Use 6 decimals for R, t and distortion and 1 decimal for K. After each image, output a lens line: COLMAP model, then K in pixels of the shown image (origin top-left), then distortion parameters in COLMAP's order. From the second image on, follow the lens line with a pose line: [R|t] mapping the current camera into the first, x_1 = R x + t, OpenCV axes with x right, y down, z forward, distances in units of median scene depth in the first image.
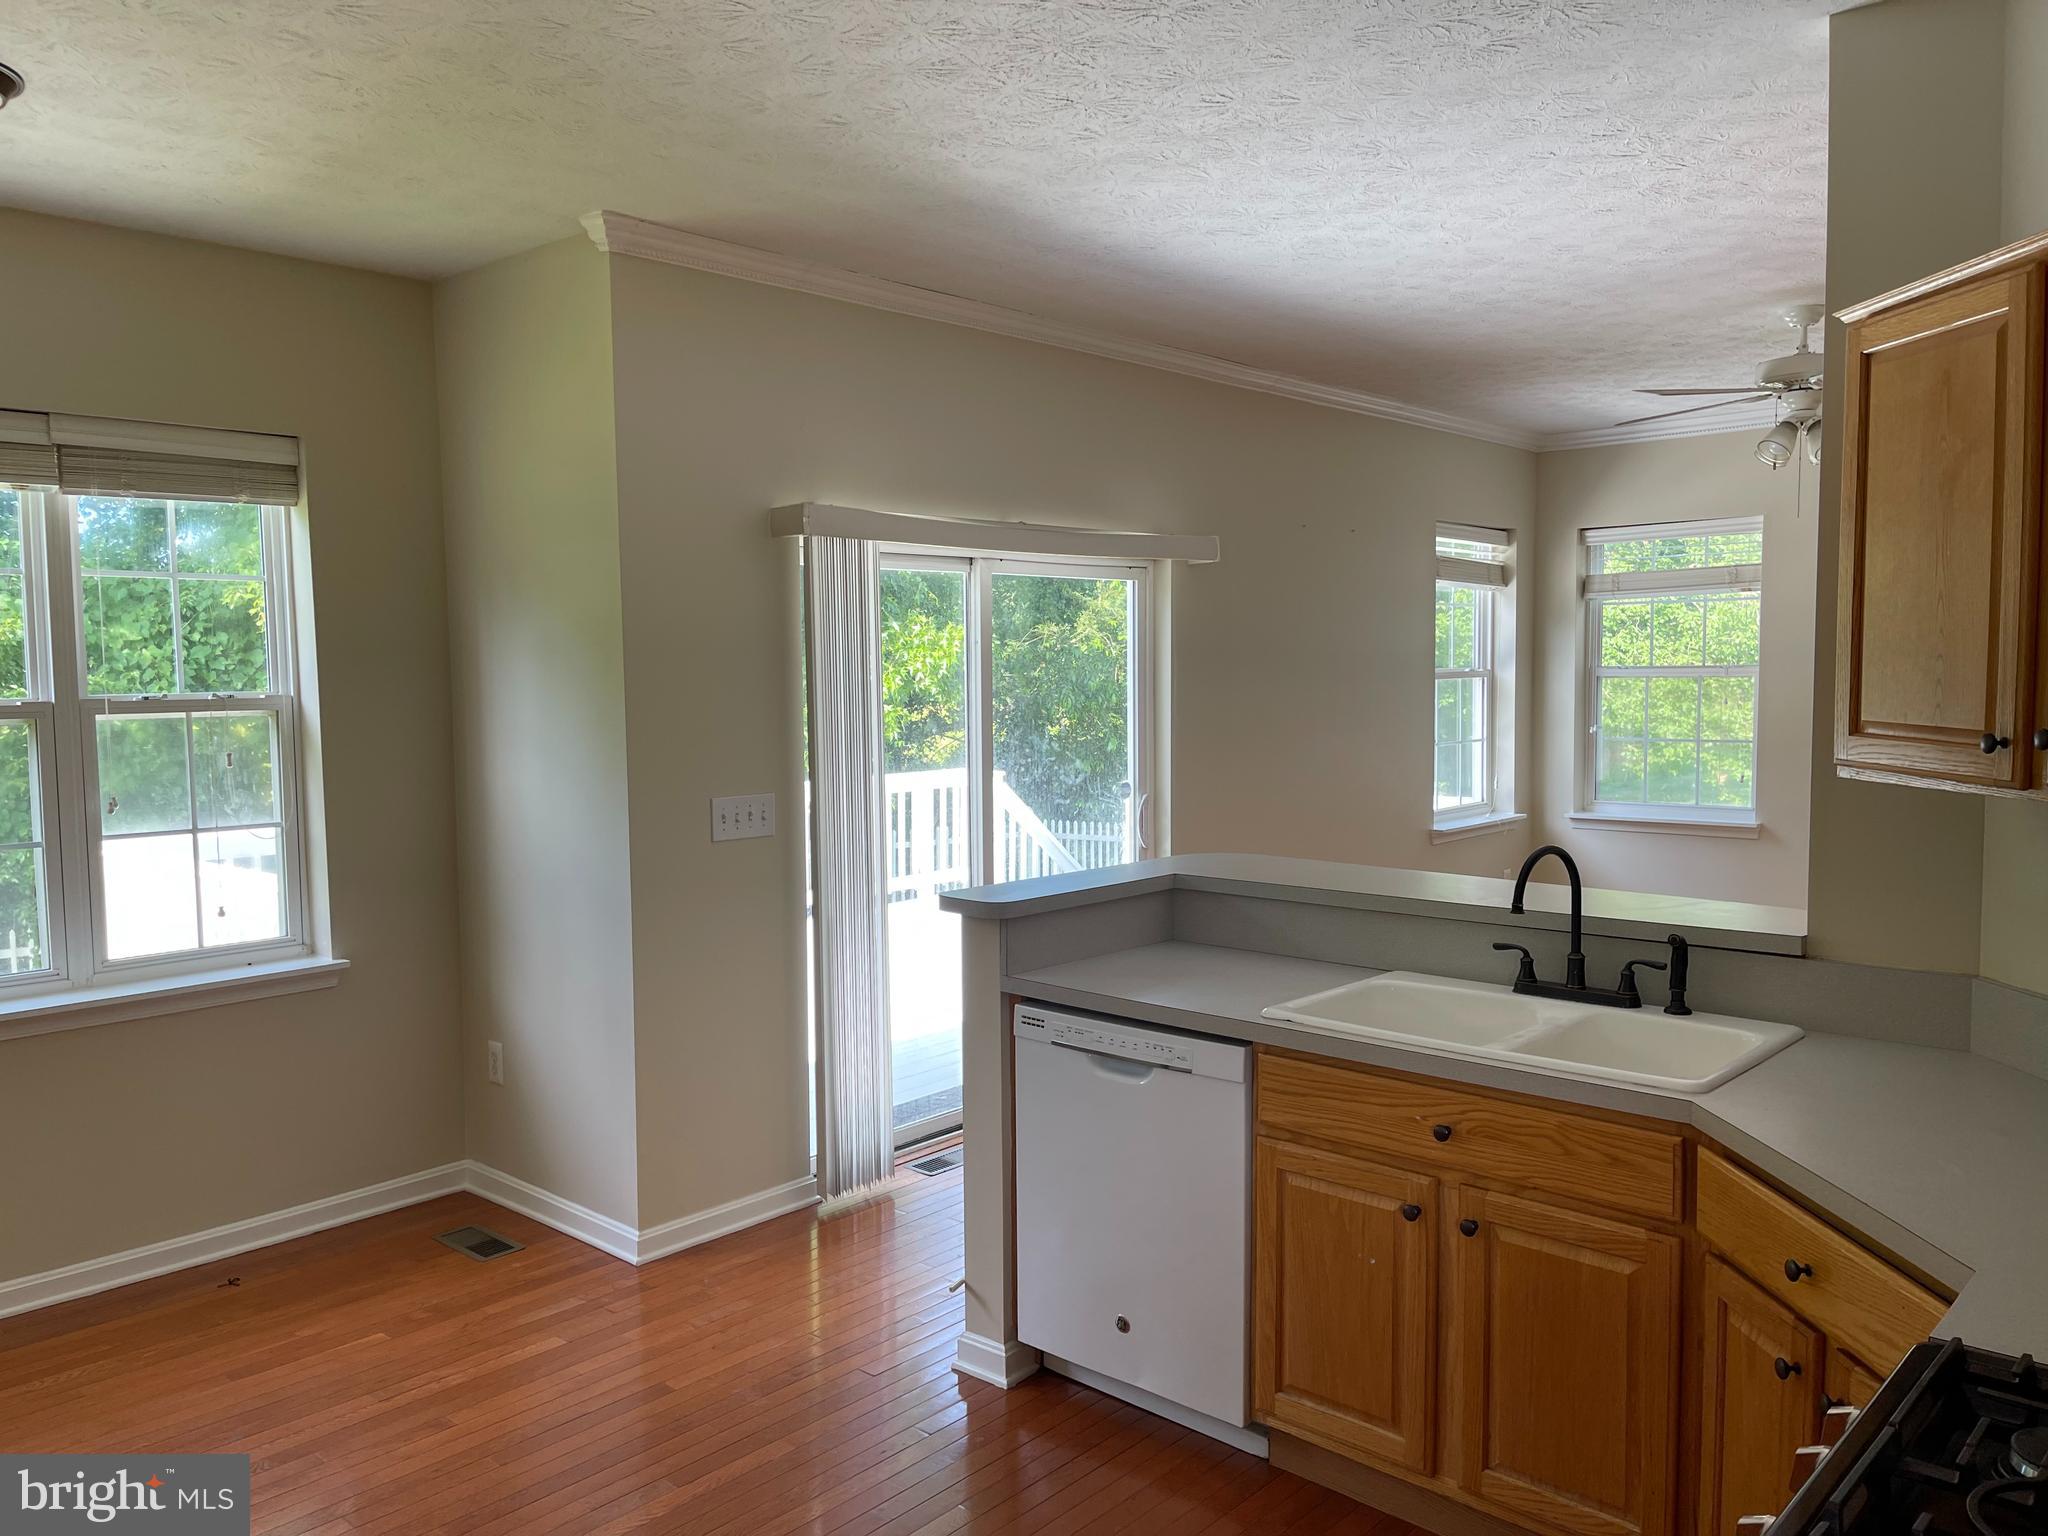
lens RADIAL K [[1542.5, 0, 1009.2], [0, 1542.5, 788.6], [0, 0, 1]] dist [0.074215, -0.105526]
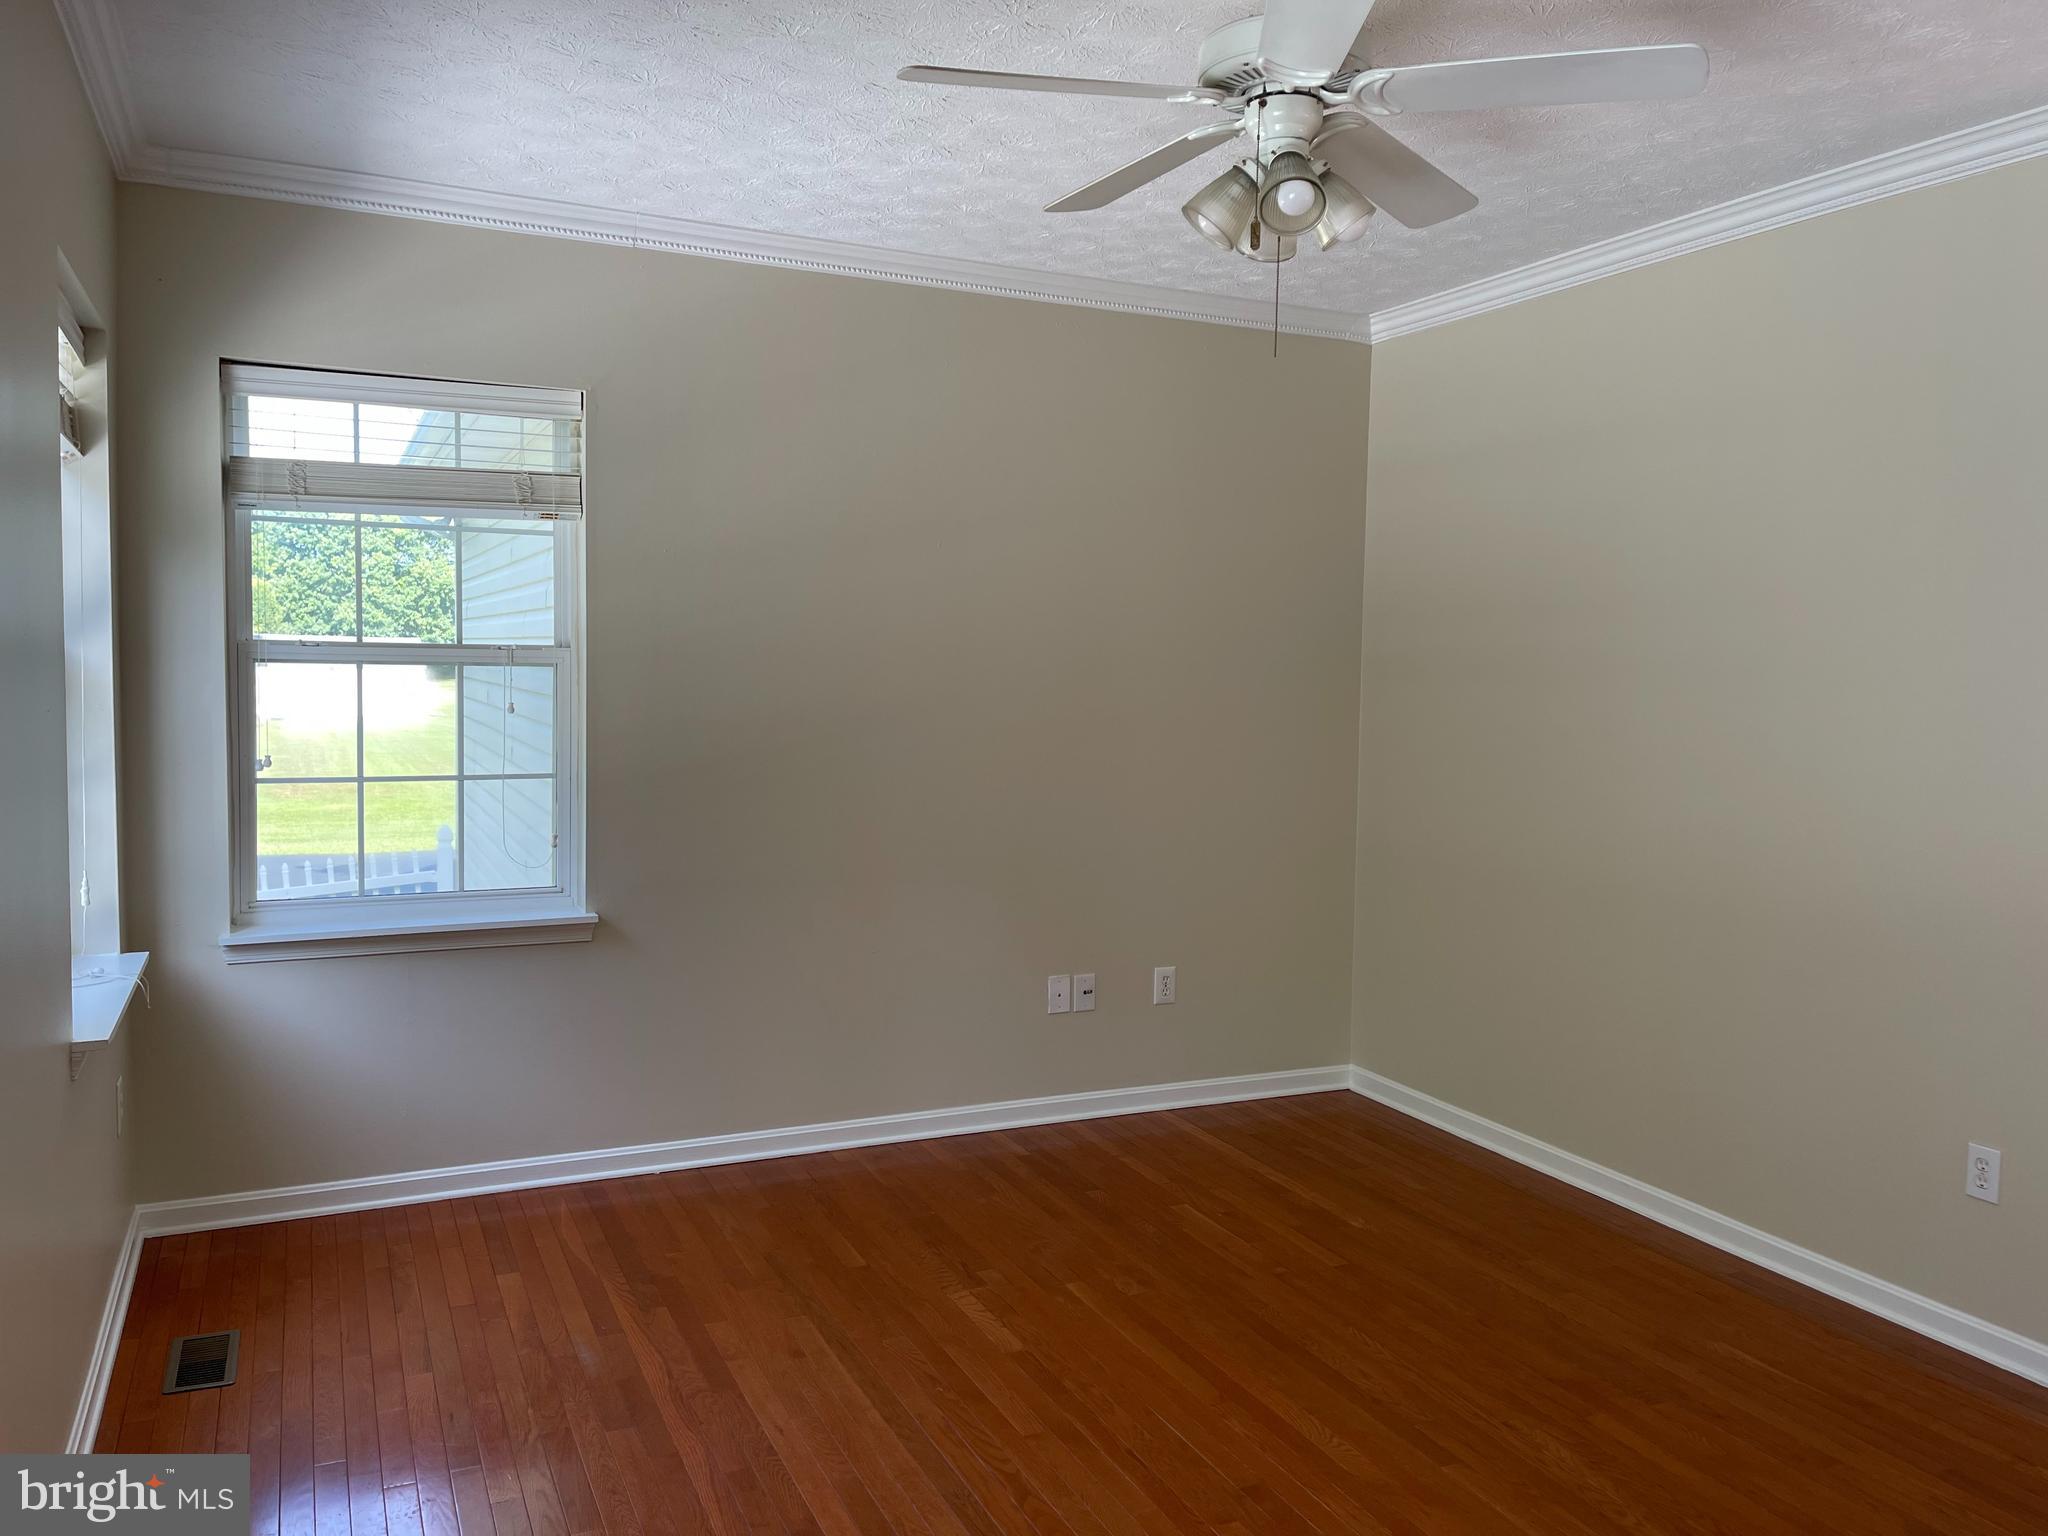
lens RADIAL K [[1542.5, 0, 1020.2], [0, 1542.5, 750.3], [0, 0, 1]] dist [0.074215, -0.105526]
pose [[0.369677, -0.028113, 0.928735, -0.005793], [0.047624, 0.998802, 0.011278, -0.090483], [-0.927939, 0.040060, 0.370573, 1.447065]]
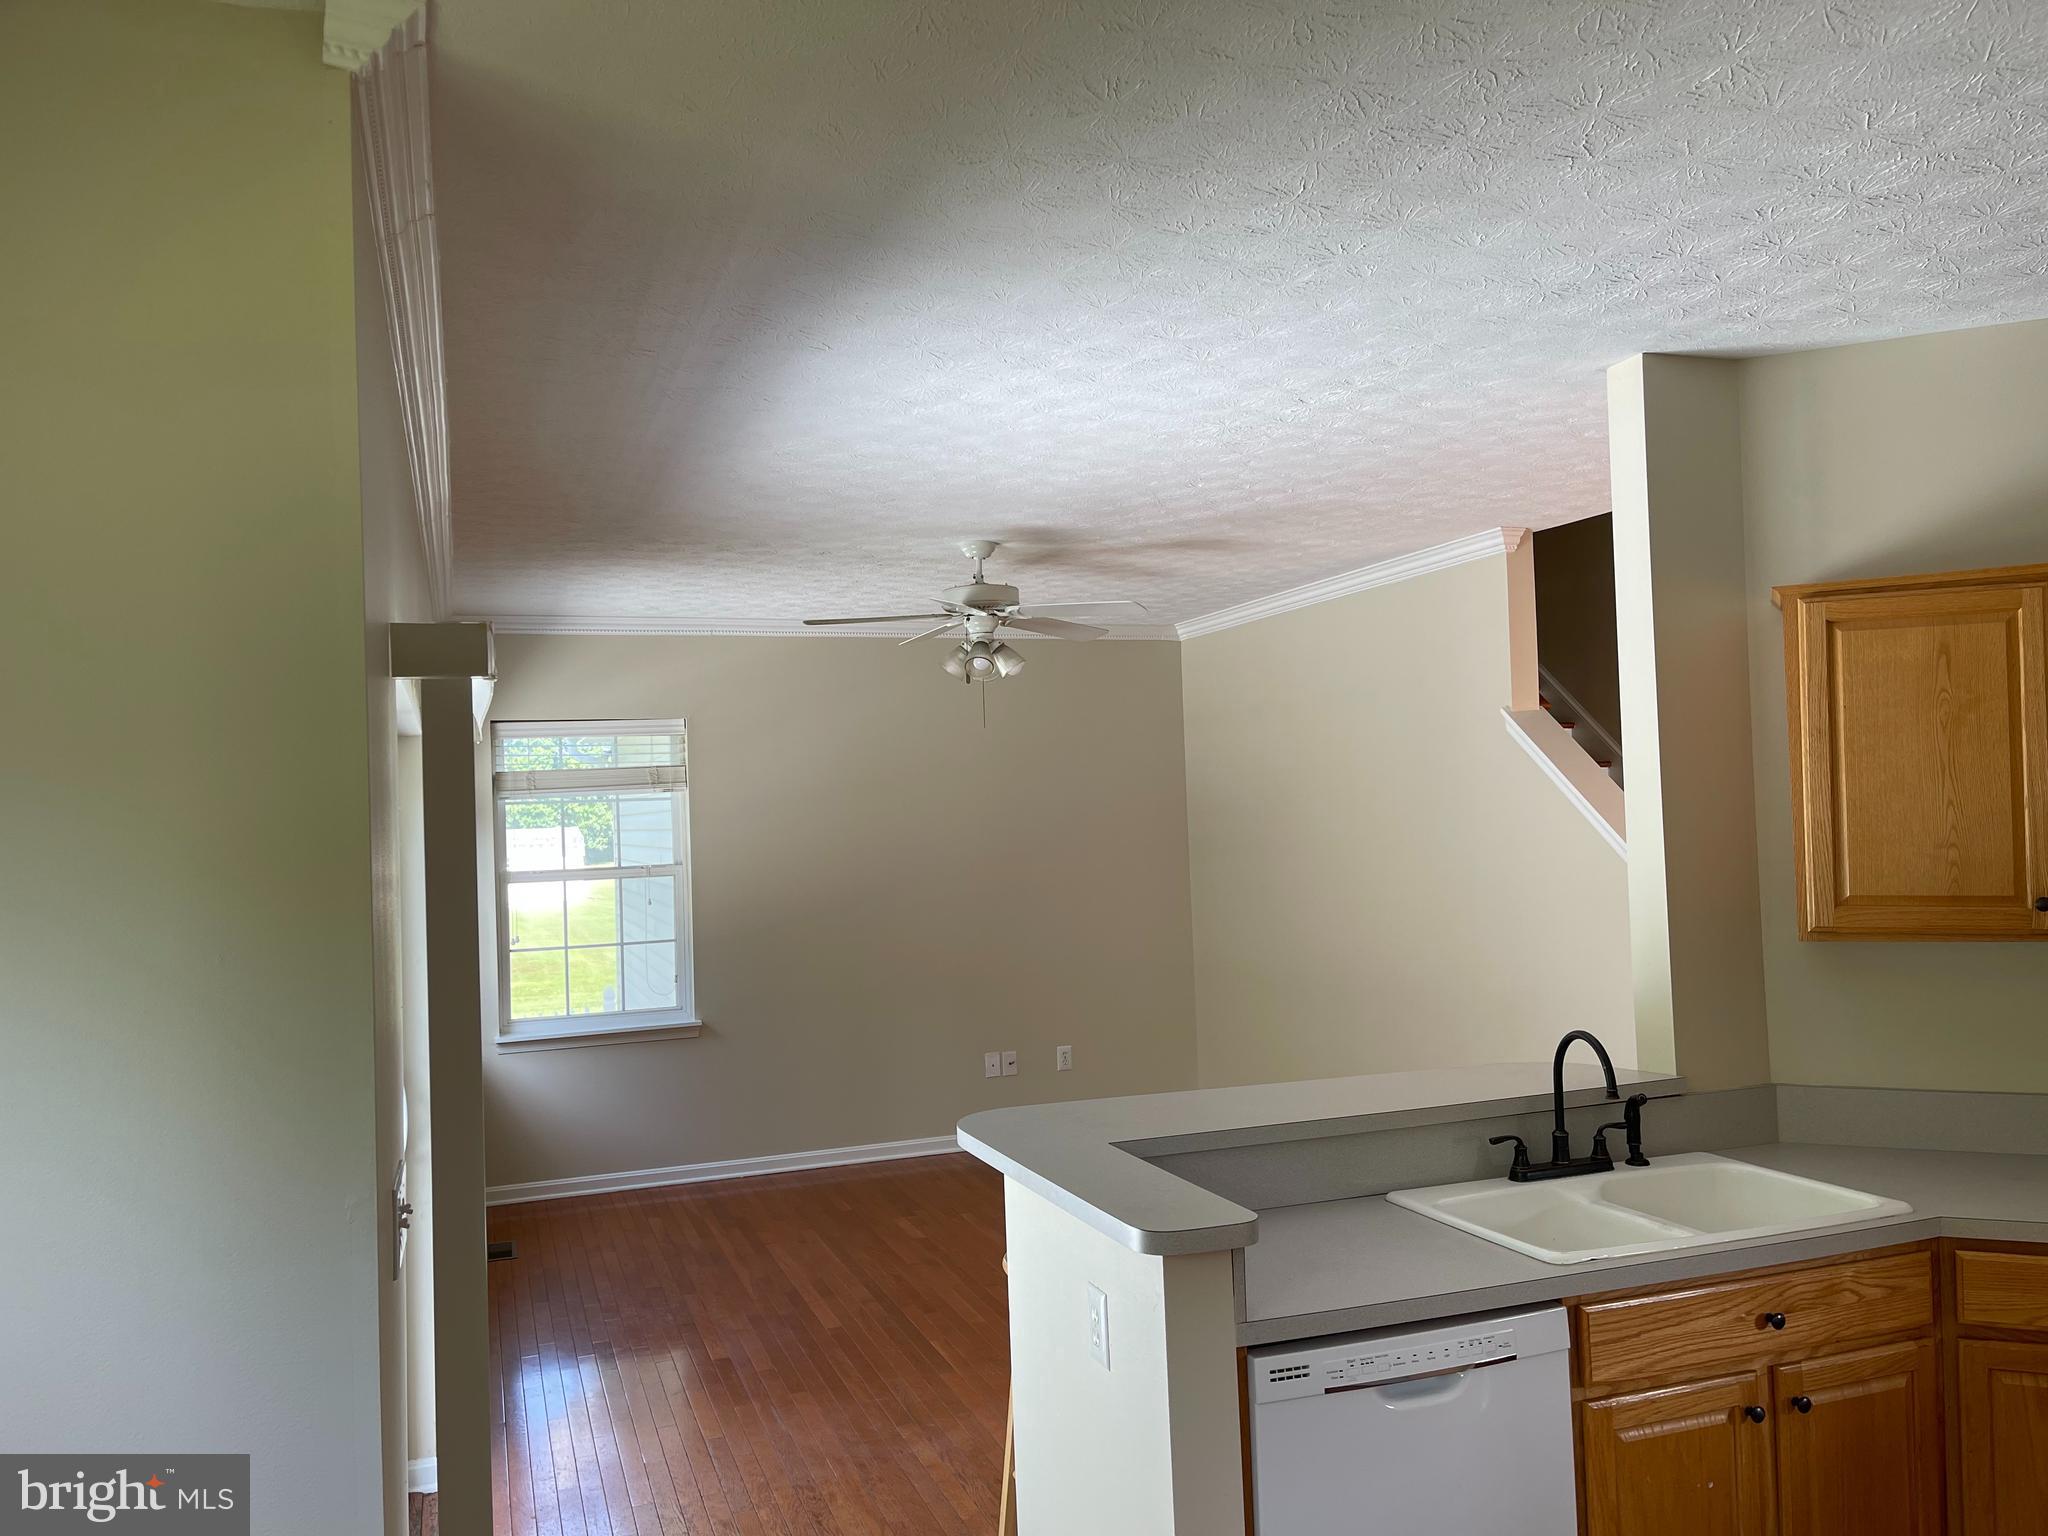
lens RADIAL K [[1542.5, 0, 1026.0], [0, 1542.5, 767.6], [0, 0, 1]] dist [0.074215, -0.105526]
pose [[0.448449, 0.031636, 0.893248, -0.740500], [0.096551, 0.991811, -0.083599, -0.084253], [-0.888578, 0.123734, 0.441722, 0.805779]]
